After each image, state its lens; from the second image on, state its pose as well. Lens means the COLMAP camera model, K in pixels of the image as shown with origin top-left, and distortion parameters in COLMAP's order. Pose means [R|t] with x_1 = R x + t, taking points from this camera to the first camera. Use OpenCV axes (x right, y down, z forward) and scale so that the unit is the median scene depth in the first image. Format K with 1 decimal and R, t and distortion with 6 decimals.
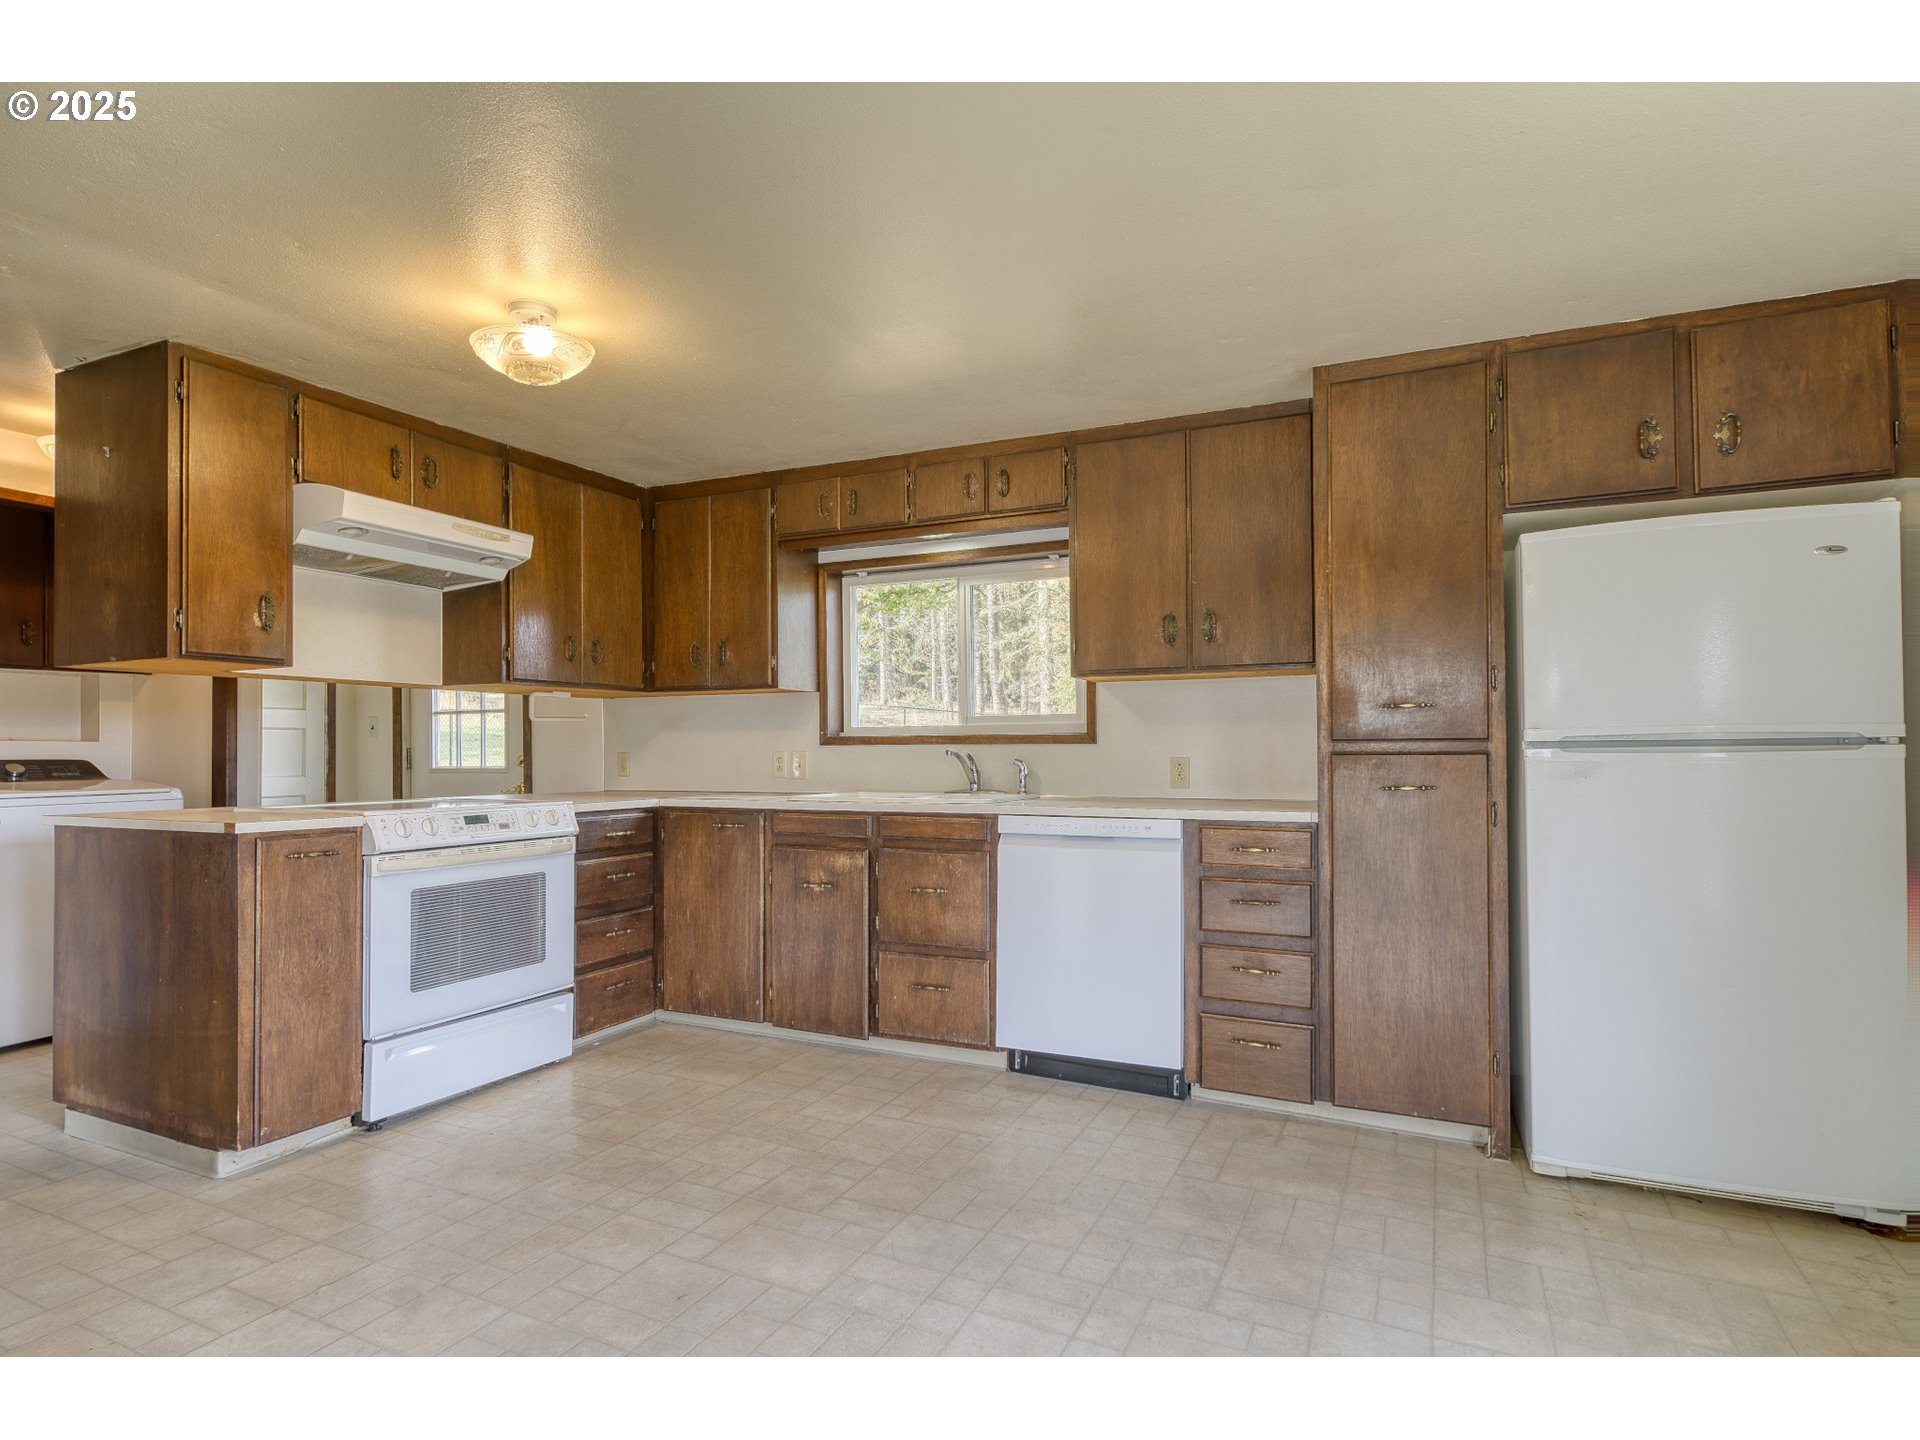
lens RADIAL K [[1018.3, 0, 958.6], [0, 1018.3, 732.8], [0, 0, 1]] dist [-0.001321, -0.000108]
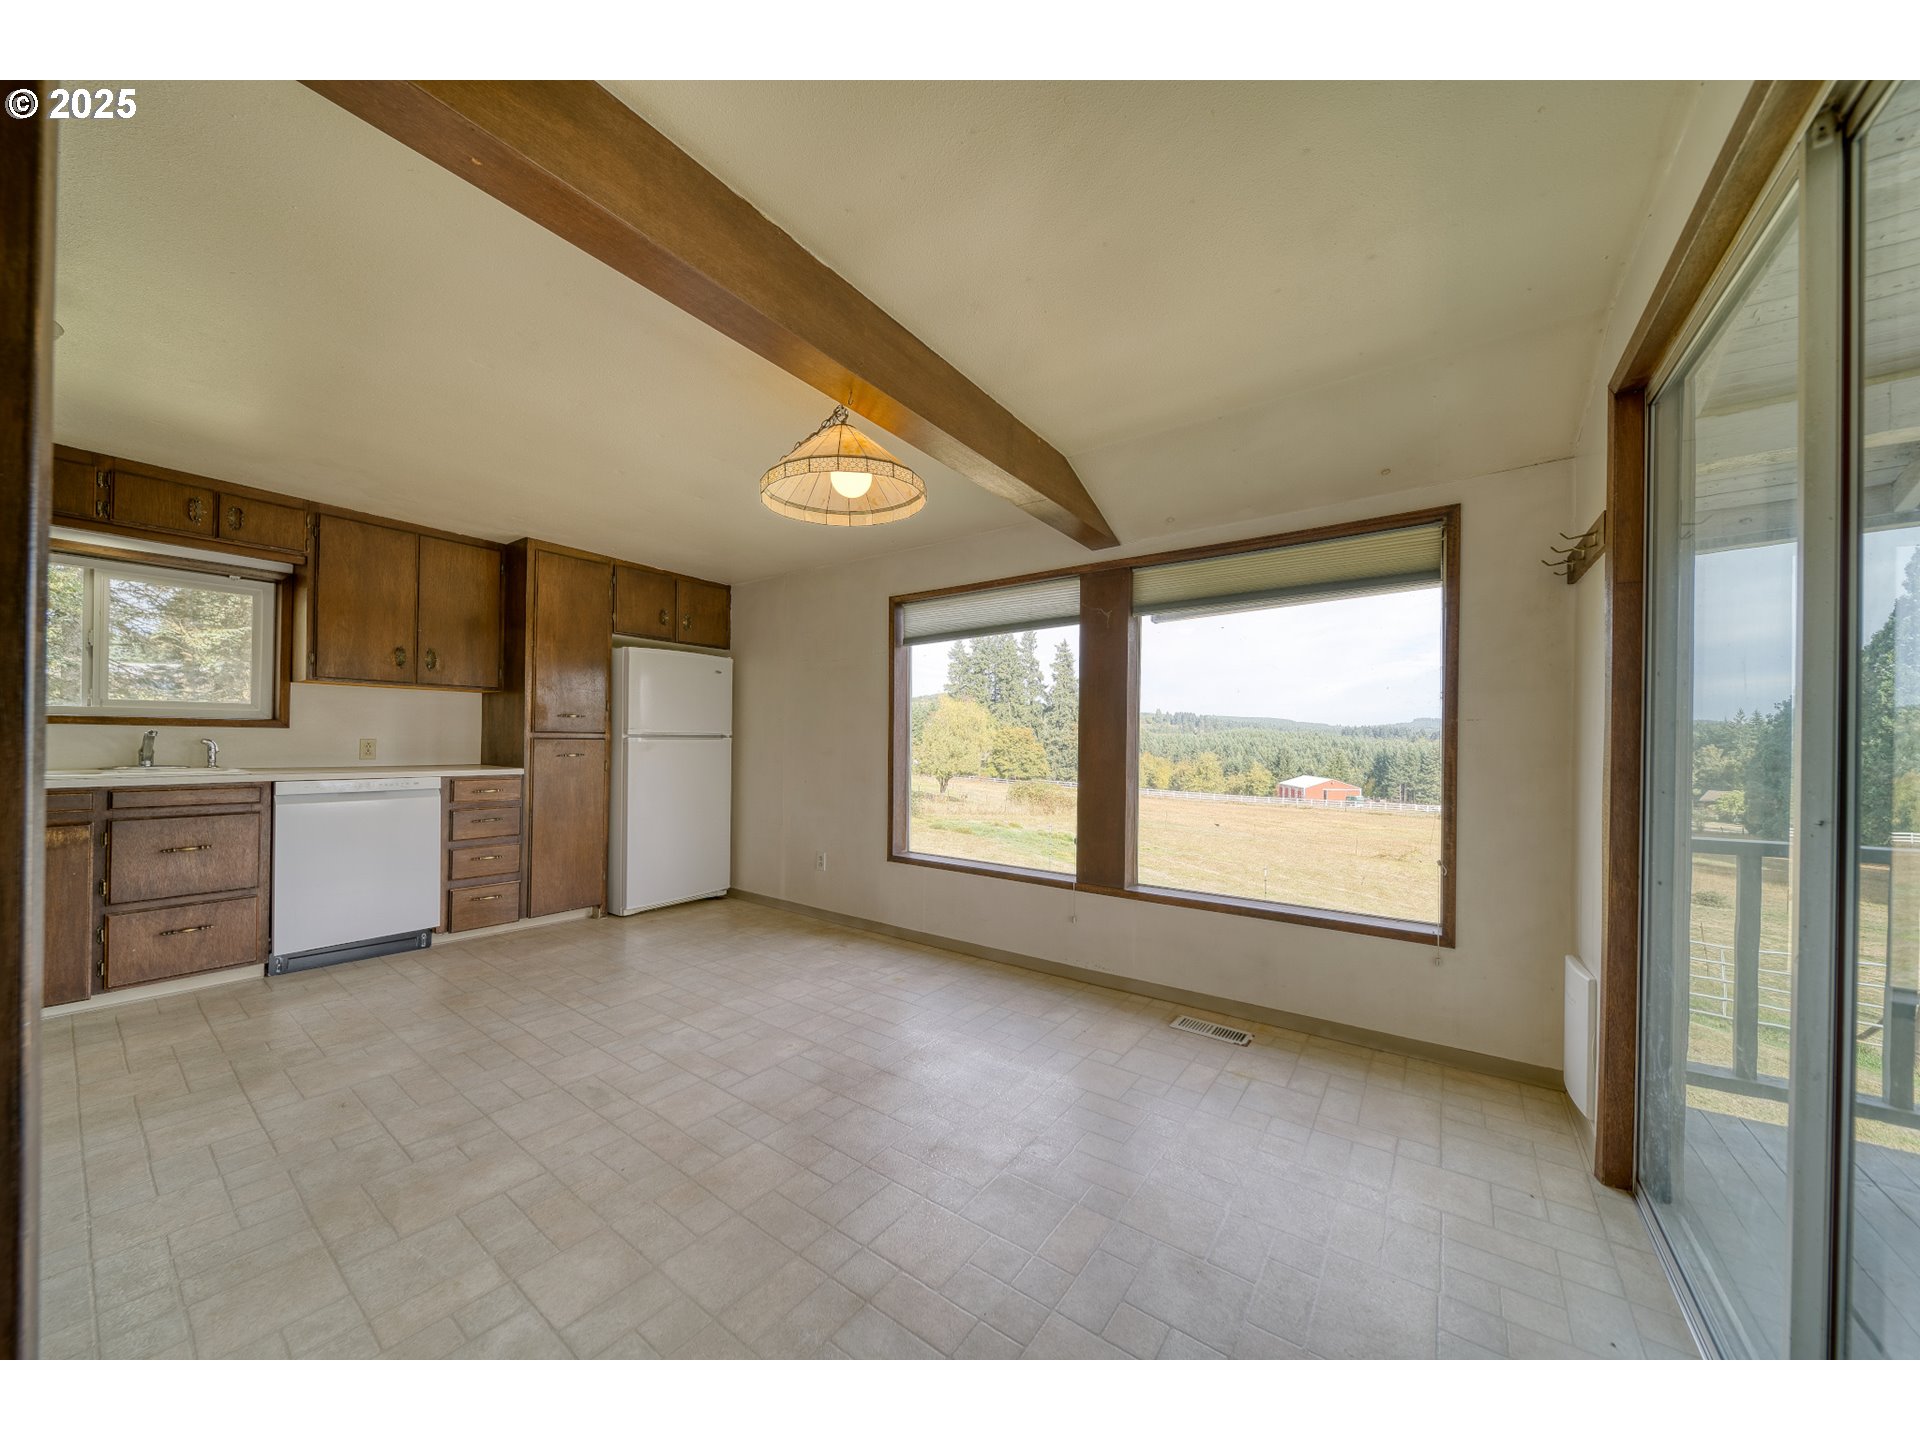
lens RADIAL K [[684.3, 0, 943.7], [0, 684.3, 728.0], [0, 0, 1]] dist [-0.000878, -0.000130]
pose [[0.179743, 0.025859, 0.983374, -0.744709], [-0.030981, 0.999307, -0.020615, 0.002827], [-0.983226, -0.026760, 0.180420, -0.009947]]
